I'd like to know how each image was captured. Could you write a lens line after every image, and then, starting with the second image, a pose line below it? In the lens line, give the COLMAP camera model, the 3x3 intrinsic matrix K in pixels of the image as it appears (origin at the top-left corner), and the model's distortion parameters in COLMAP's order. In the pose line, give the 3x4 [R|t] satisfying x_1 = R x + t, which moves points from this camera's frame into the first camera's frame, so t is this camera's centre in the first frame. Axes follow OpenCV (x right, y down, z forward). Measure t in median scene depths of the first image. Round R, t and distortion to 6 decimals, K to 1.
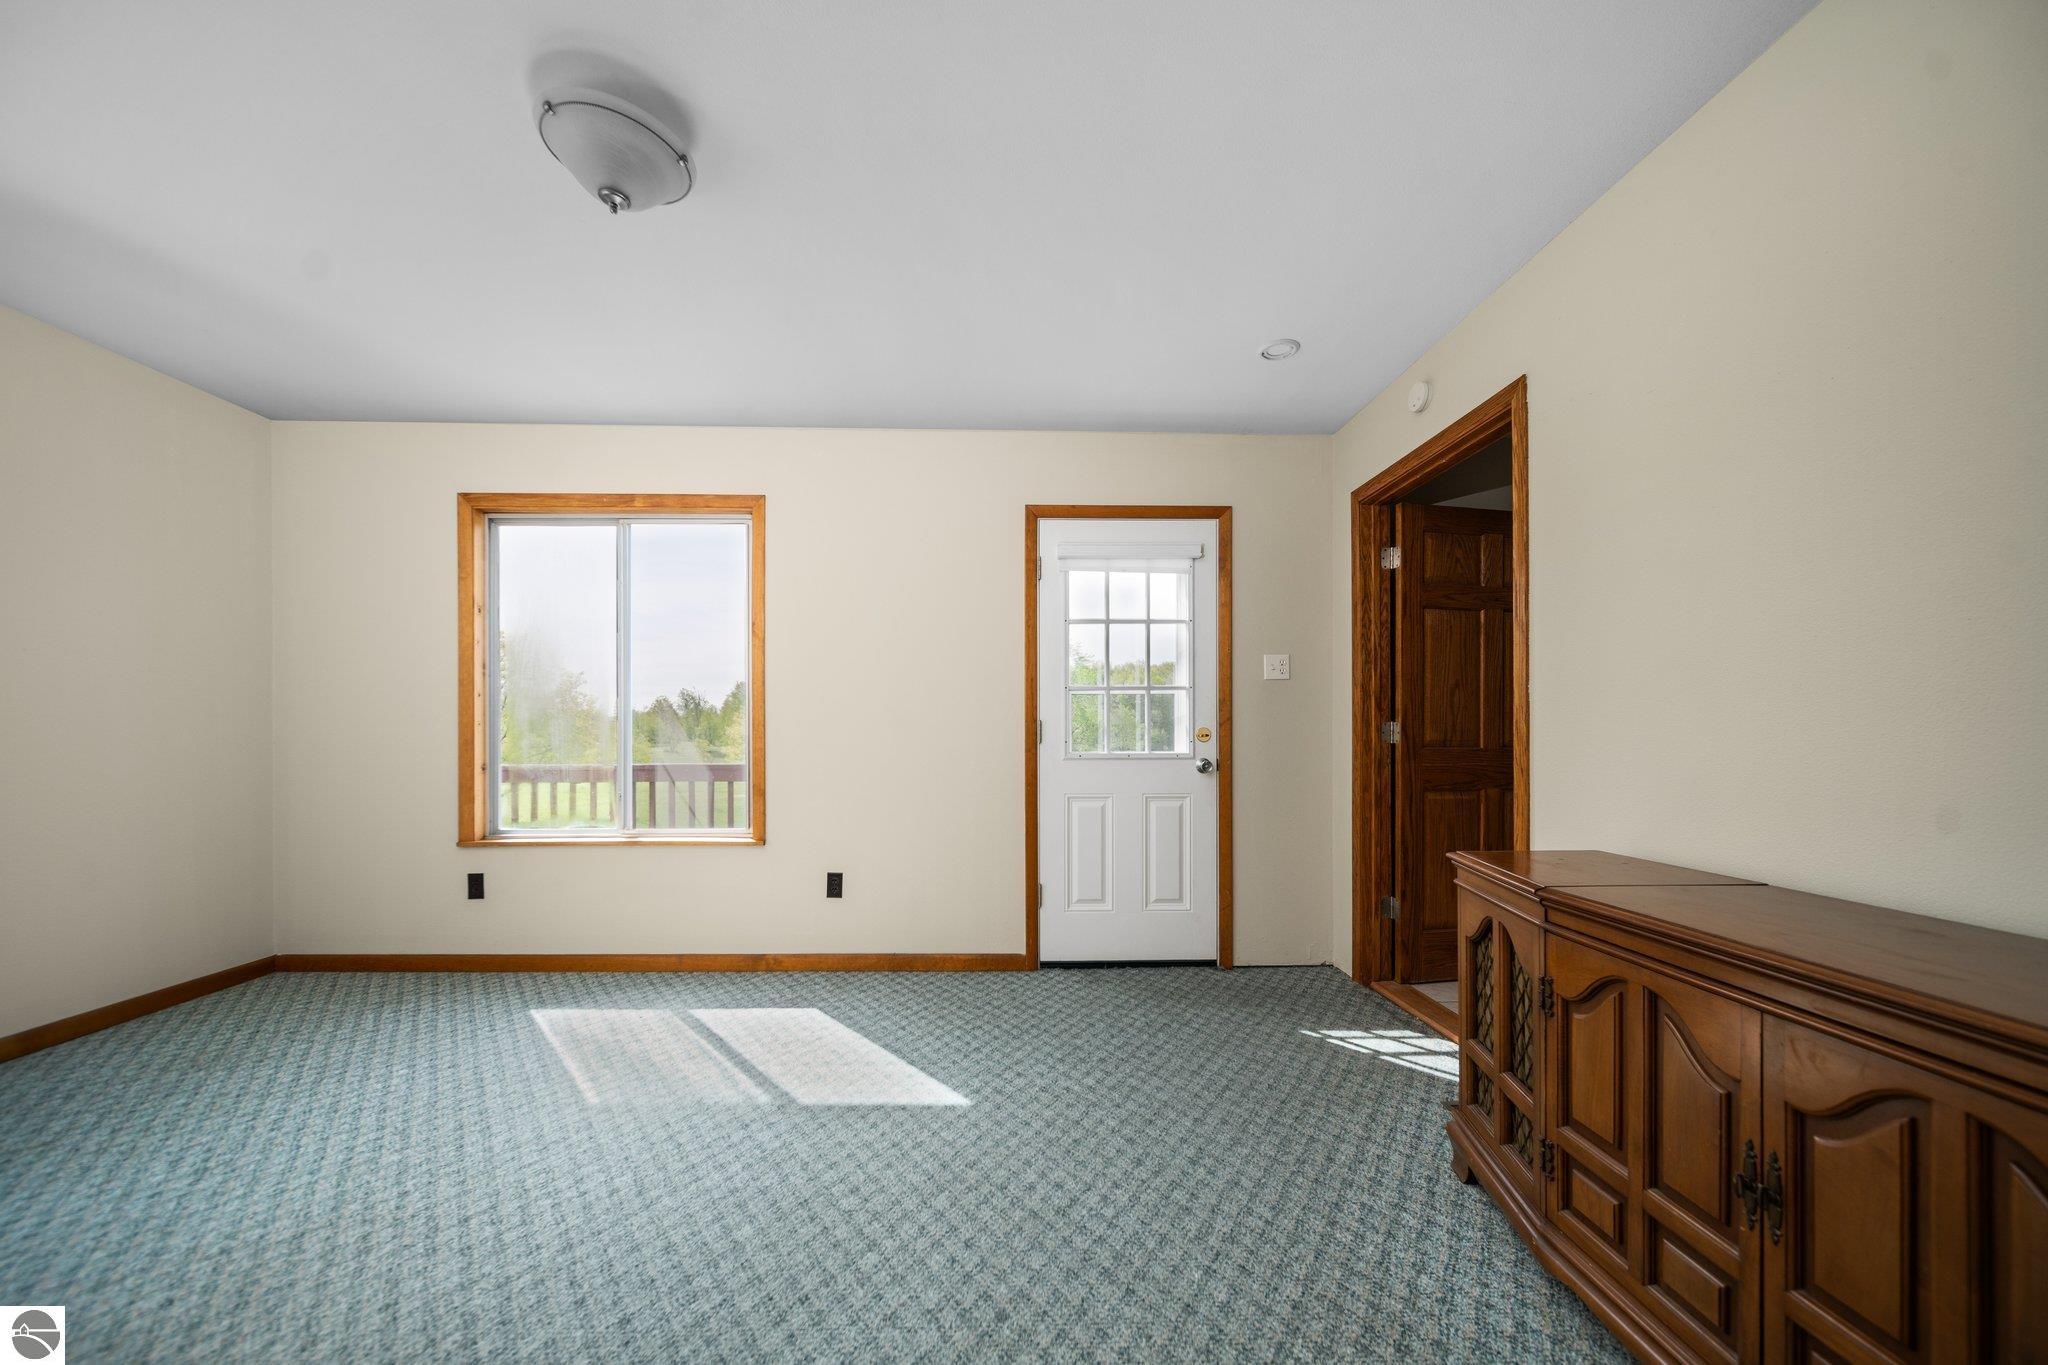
lens RADIAL K [[743.0, 0, 1023.4], [0, 743.0, 740.9], [0, 0, 1]] dist [-0.005127, -0.000334]
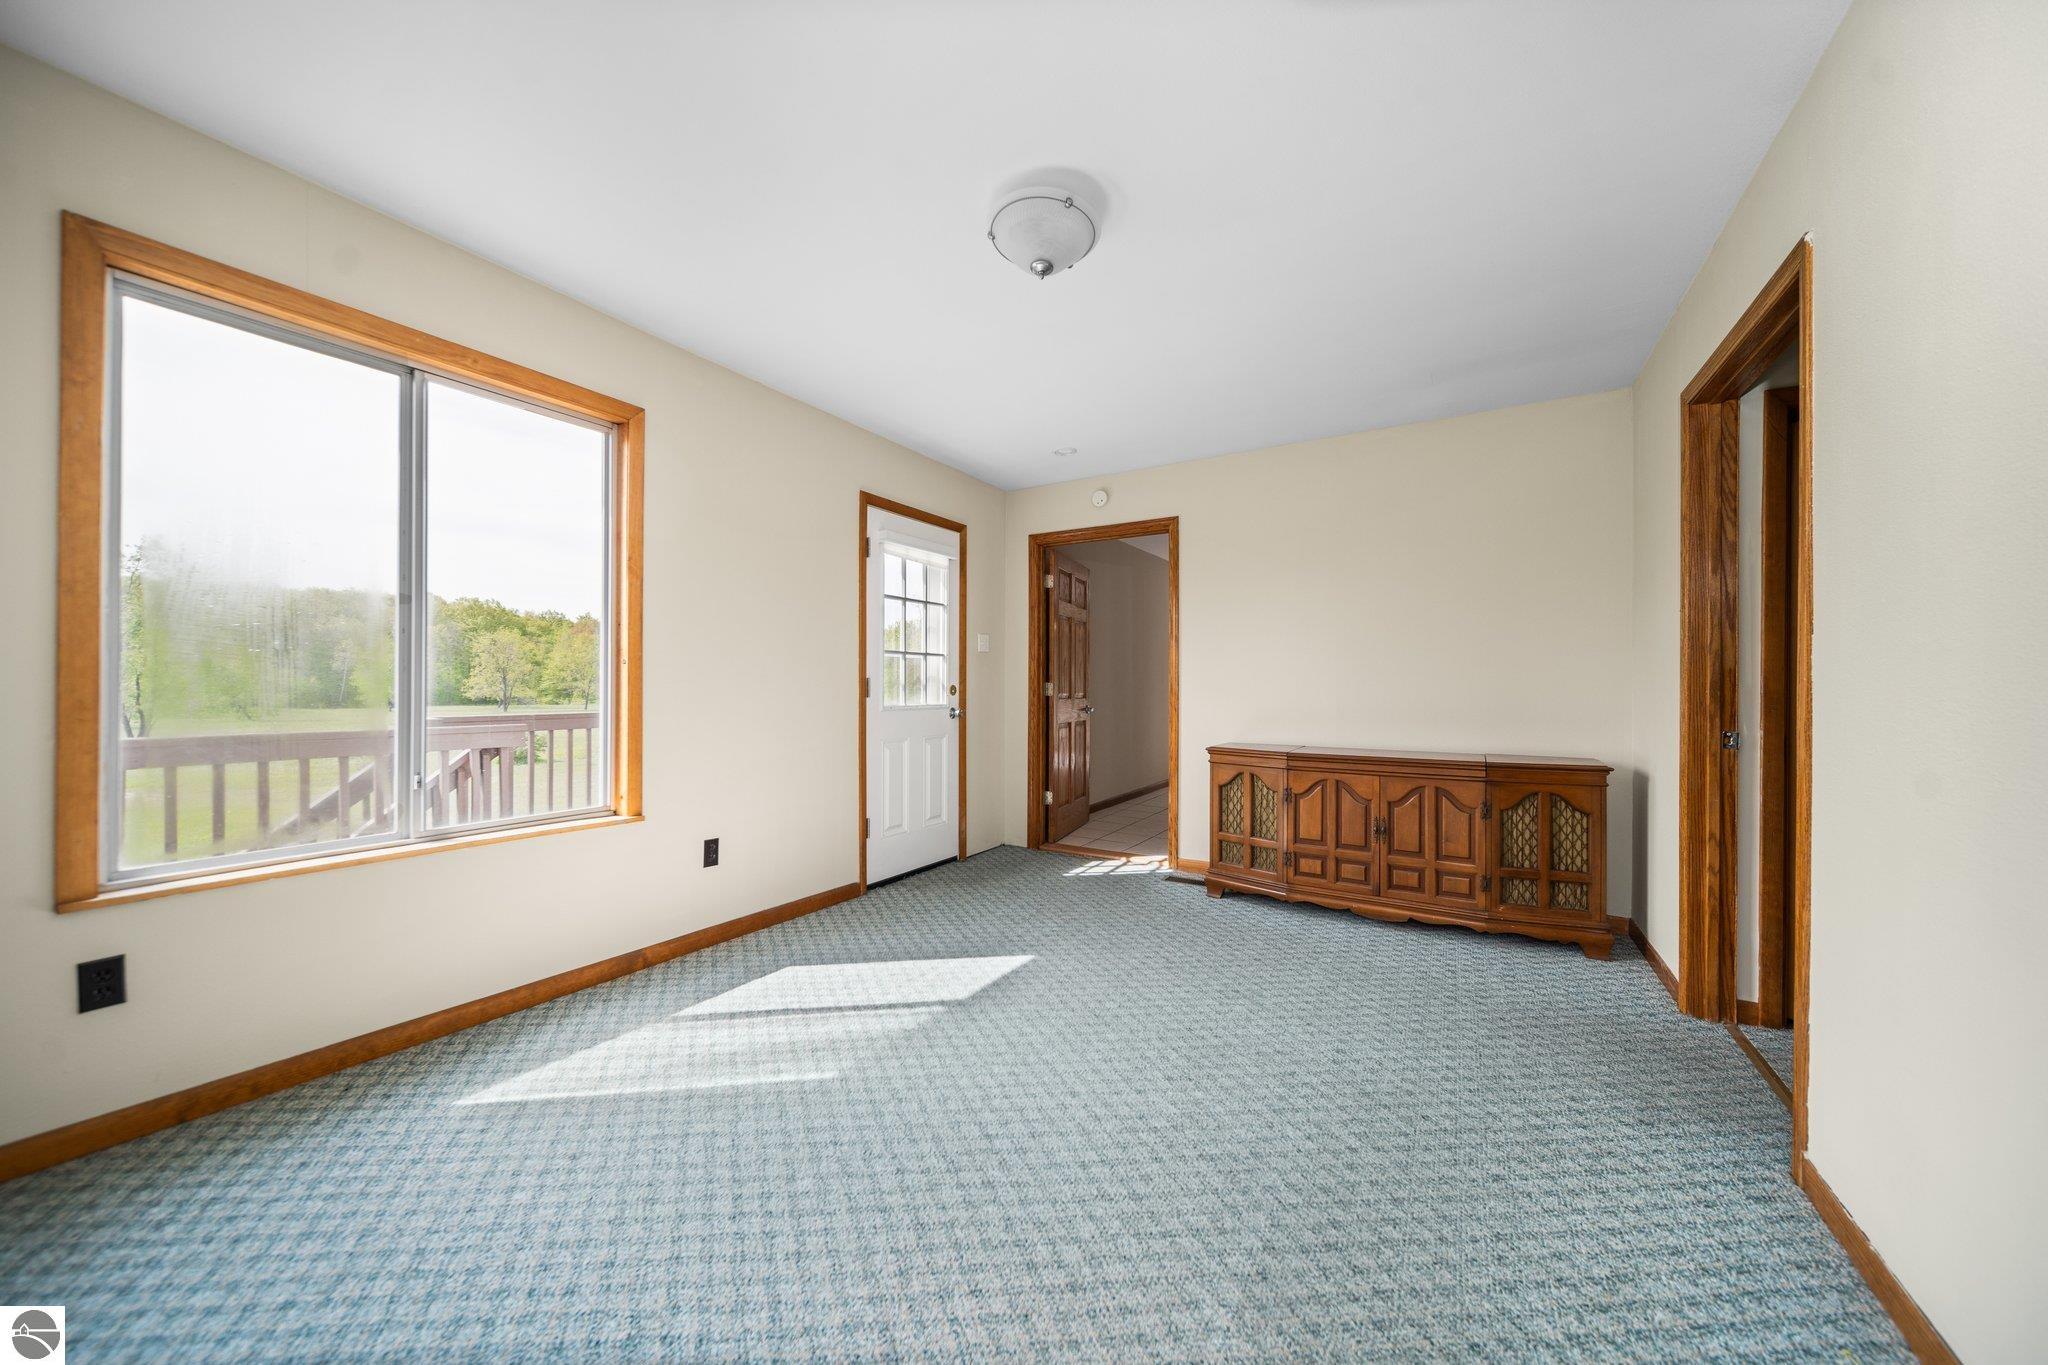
lens RADIAL K [[728.2, 0, 1023.7], [0, 728.2, 687.6], [0, 0, 1]] dist [-0.007441, -0.000291]
pose [[0.533532, 0.002144, 0.845777, -0.853282], [0.000875, 0.999995, -0.003087, -0.008793], [-0.845779, 0.002387, 0.533527, 0.194941]]
